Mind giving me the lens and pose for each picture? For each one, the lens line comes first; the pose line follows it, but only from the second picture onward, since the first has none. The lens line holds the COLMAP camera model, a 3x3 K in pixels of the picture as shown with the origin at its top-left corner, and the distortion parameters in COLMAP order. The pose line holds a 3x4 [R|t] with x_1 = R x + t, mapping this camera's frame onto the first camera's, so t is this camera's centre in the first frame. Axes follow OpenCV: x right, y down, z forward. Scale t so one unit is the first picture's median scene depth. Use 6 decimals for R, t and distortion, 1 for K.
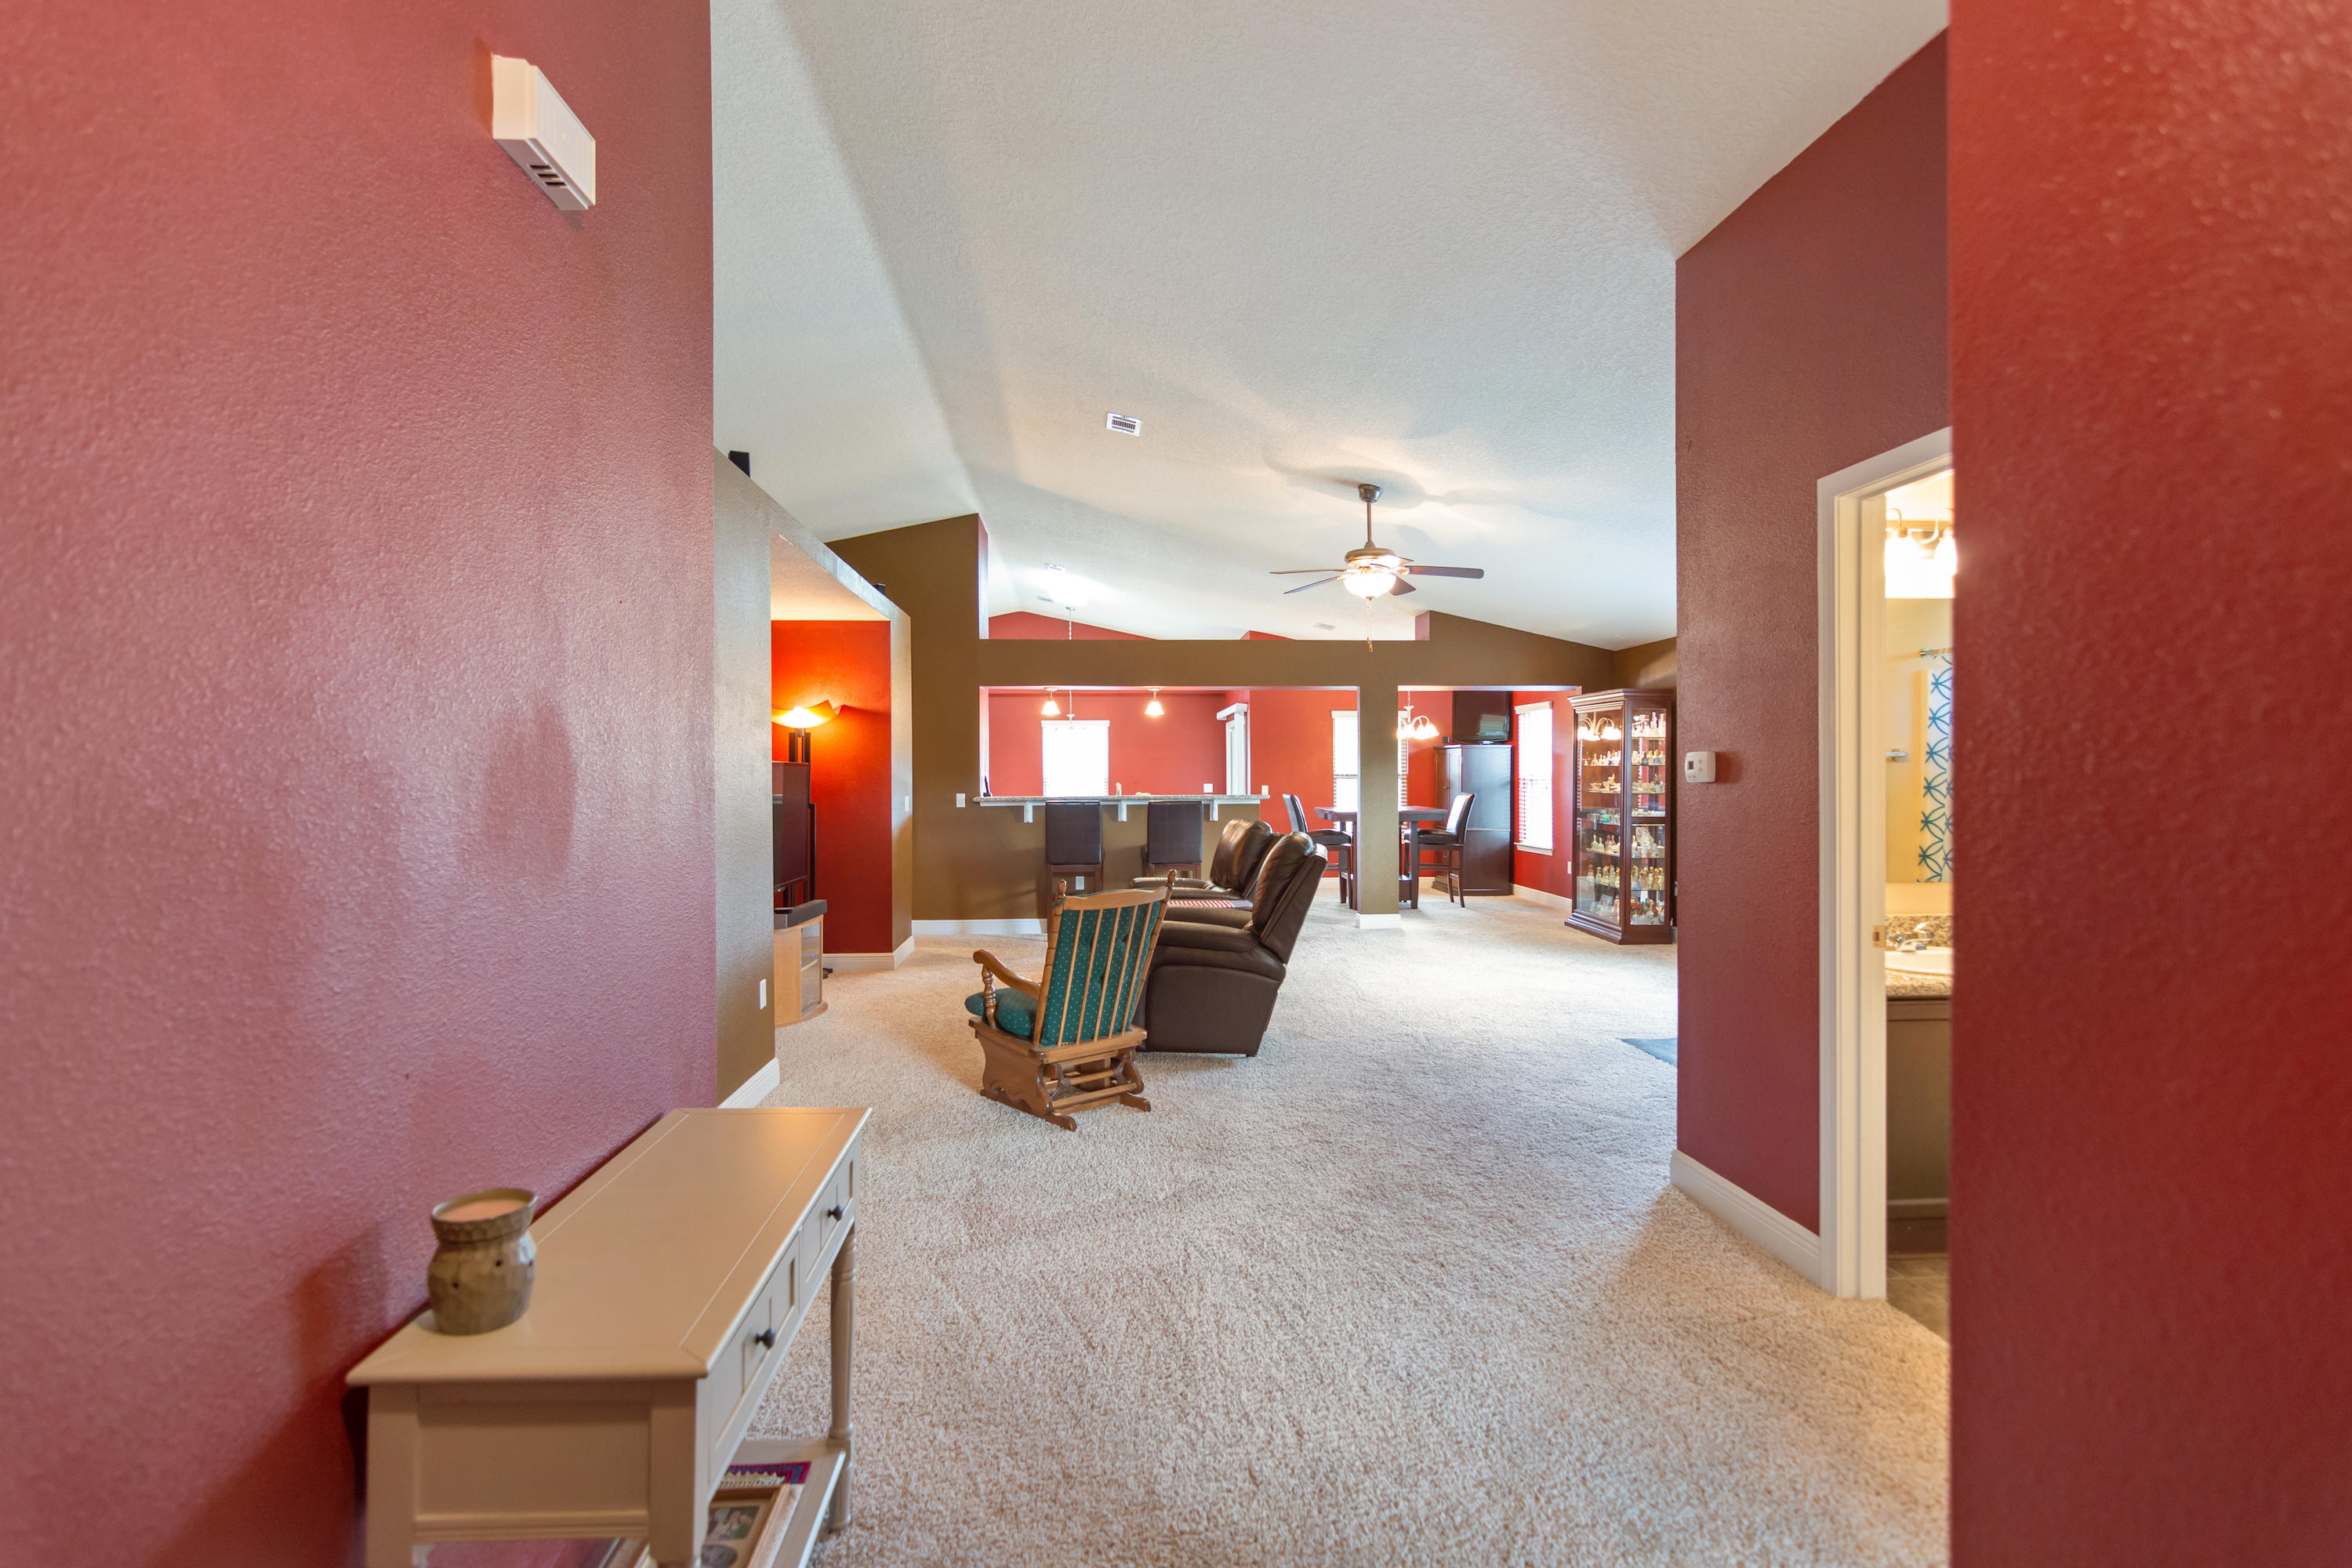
lens RADIAL K [[1124.3, 0, 1168.8], [0, 1124.3, 792.8], [0, 0, 1]] dist [0.000563, 0.000187]
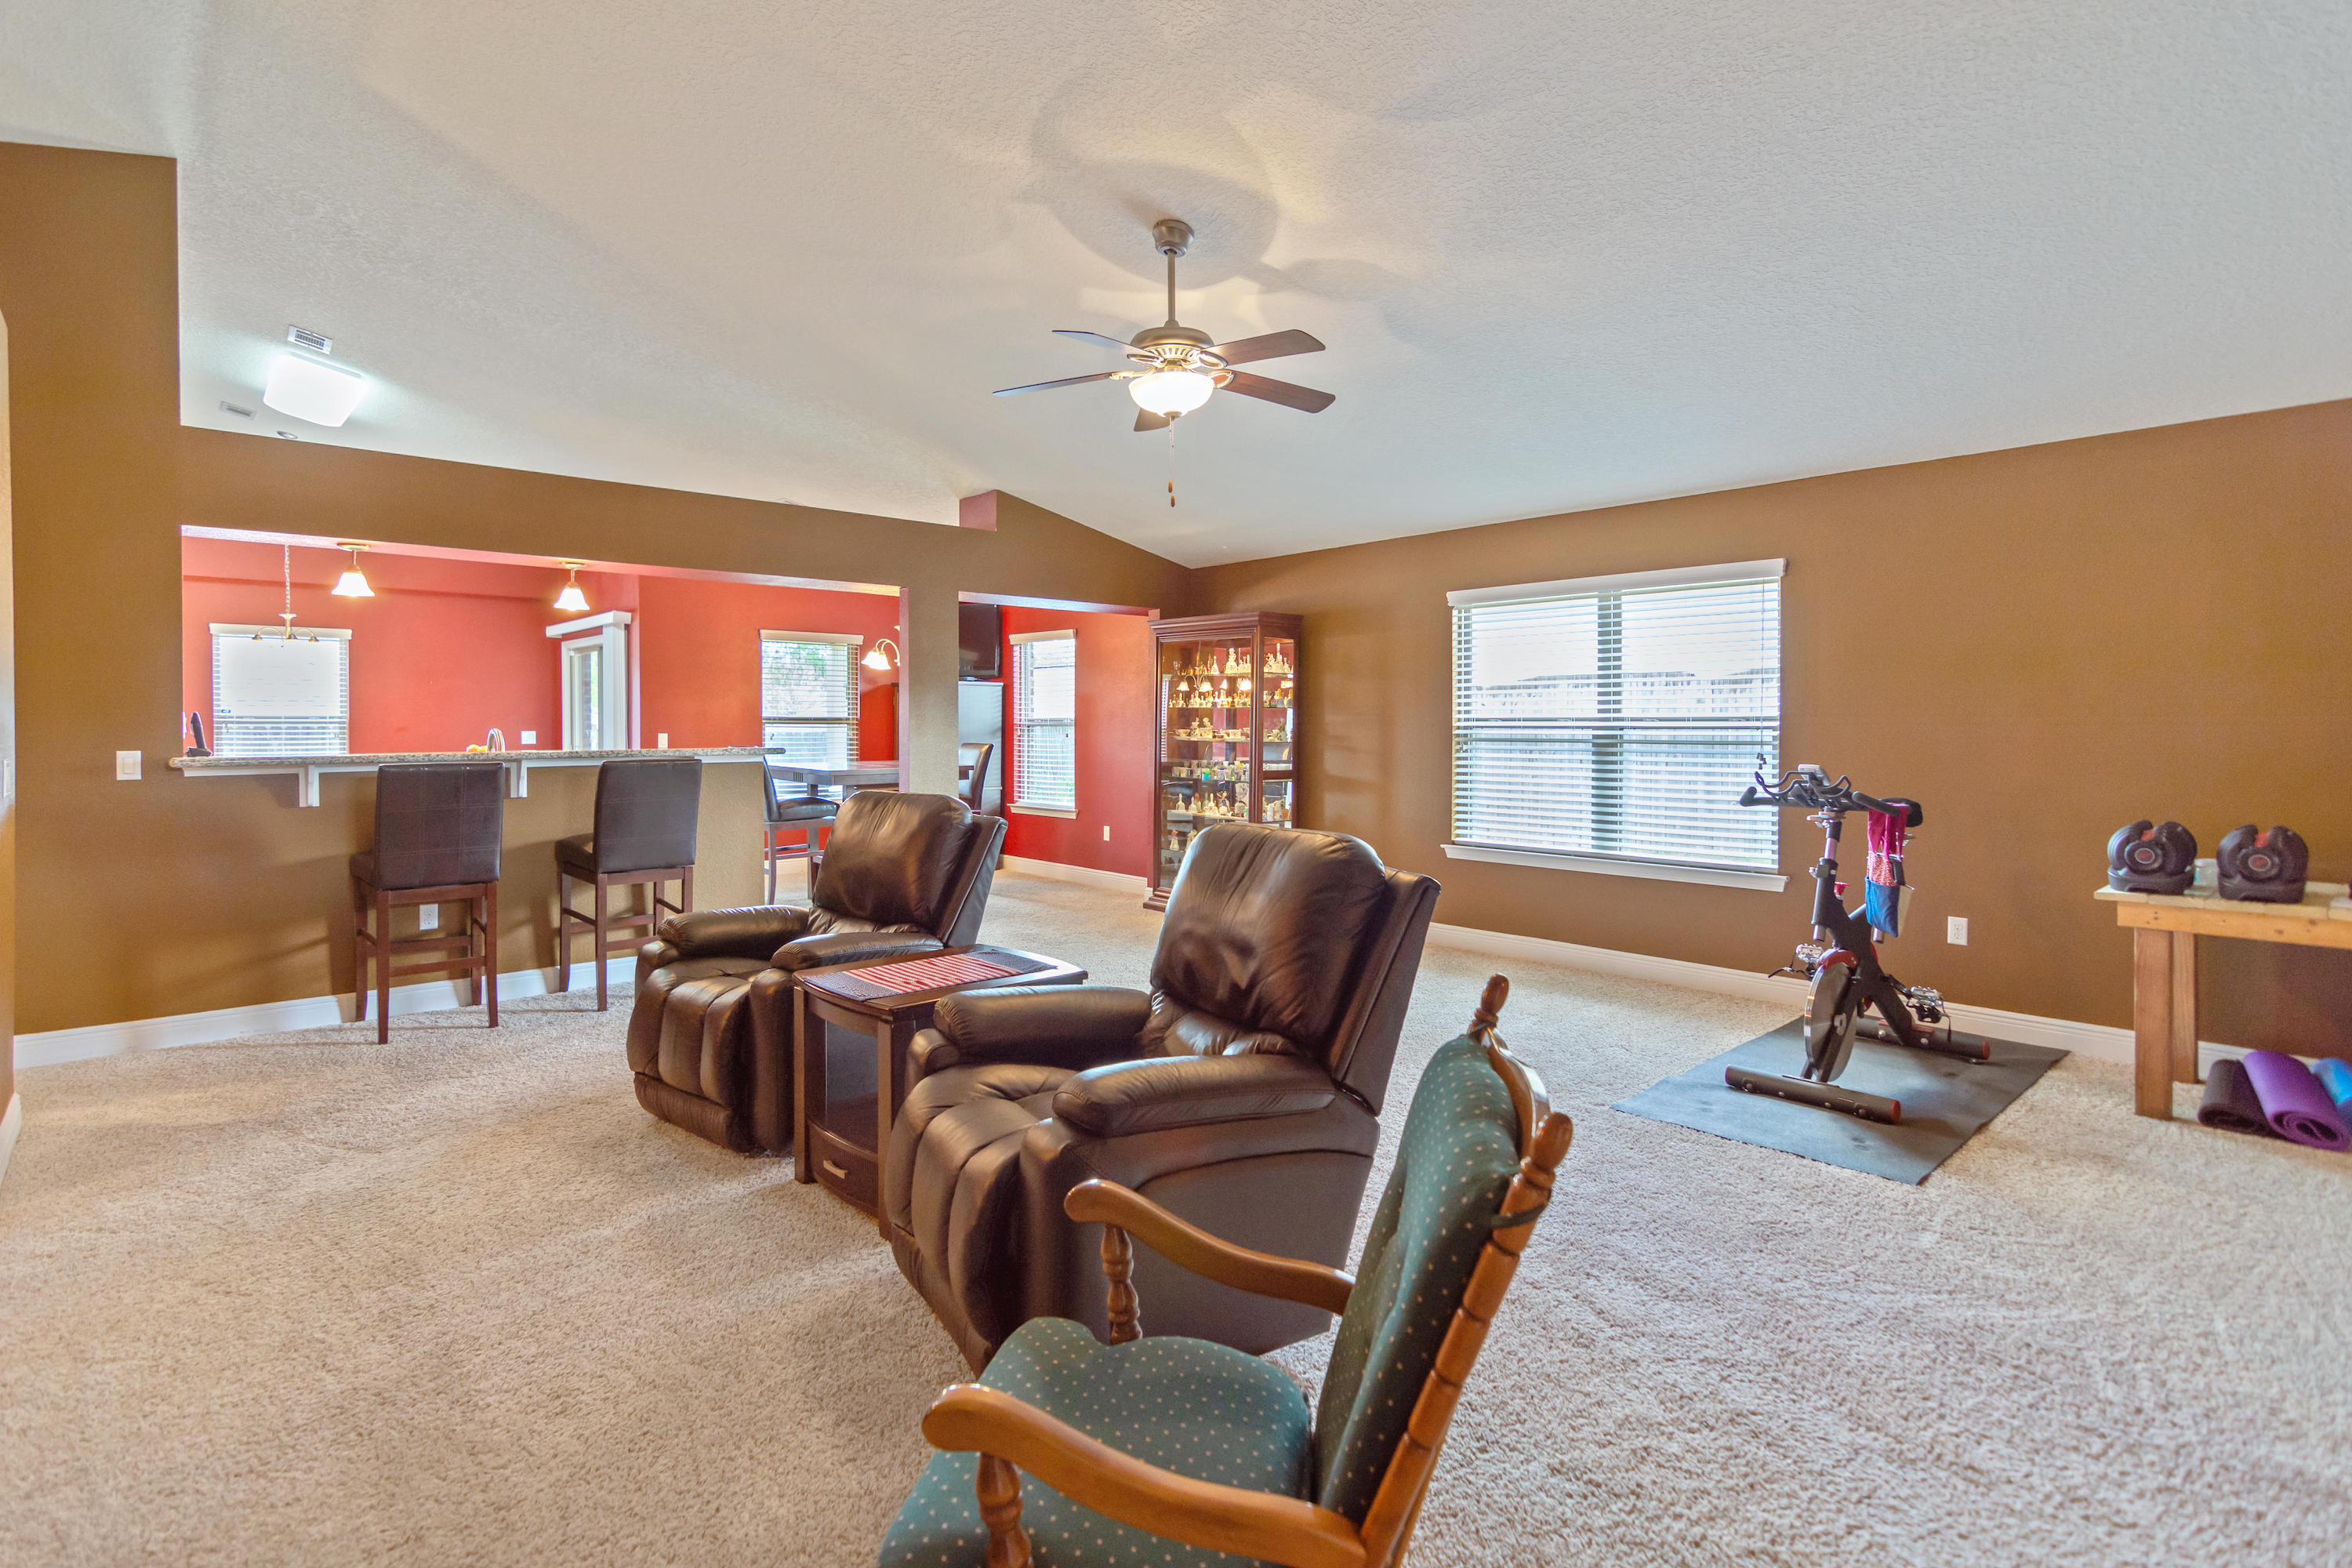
lens RADIAL K [[1141.0, 0, 1174.6], [0, 1141.0, 743.8], [0, 0, 1]] dist [0.000138, 0.000187]
pose [[0.790300, -0.006655, 0.612683, -0.130671], [0.005397, 0.999978, 0.003901, -0.001462], [-0.612696, 0.000223, 0.790319, 0.356241]]
